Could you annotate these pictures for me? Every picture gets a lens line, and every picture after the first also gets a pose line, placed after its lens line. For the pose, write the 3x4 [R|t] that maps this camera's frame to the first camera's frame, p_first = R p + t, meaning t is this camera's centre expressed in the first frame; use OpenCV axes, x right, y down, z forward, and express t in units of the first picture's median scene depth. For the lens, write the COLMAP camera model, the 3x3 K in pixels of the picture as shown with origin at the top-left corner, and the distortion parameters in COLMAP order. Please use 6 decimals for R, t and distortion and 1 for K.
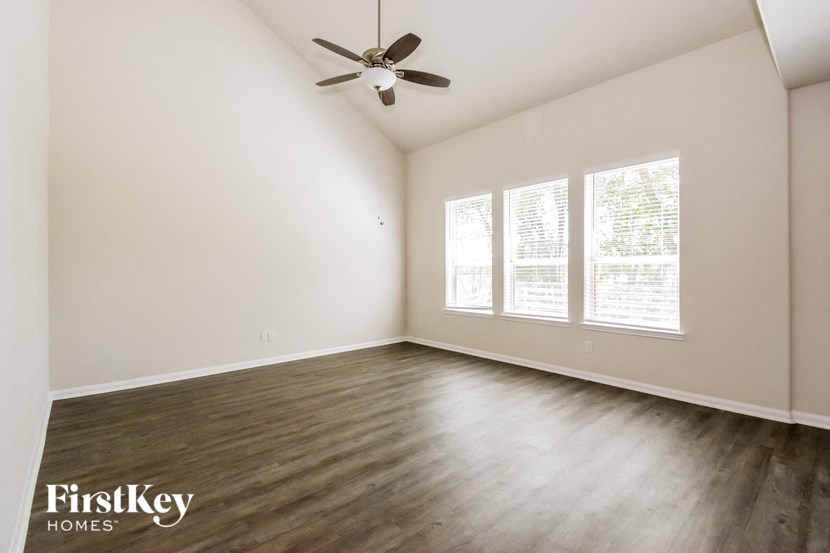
lens RADIAL K [[368.8, 0, 411.5], [0, 368.8, 266.7], [0, 0, 1]] dist [0.000989, -0.008155]
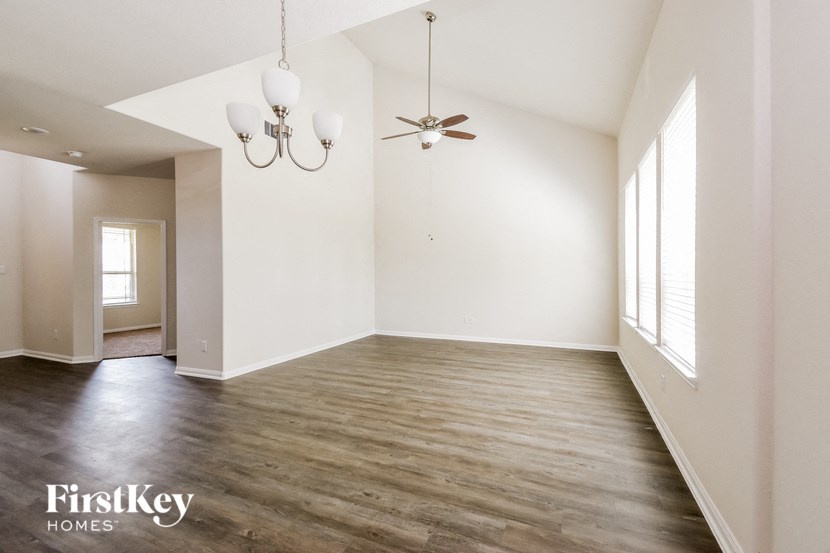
lens RADIAL K [[368.8, 0, 411.5], [0, 368.8, 266.7], [0, 0, 1]] dist [0.000989, -0.008155]
pose [[0.407126, -0.018218, -0.913190, 1.341560], [0.012571, 0.999818, -0.014342, 0.004609], [0.913285, -0.005641, 0.407281, 0.411761]]
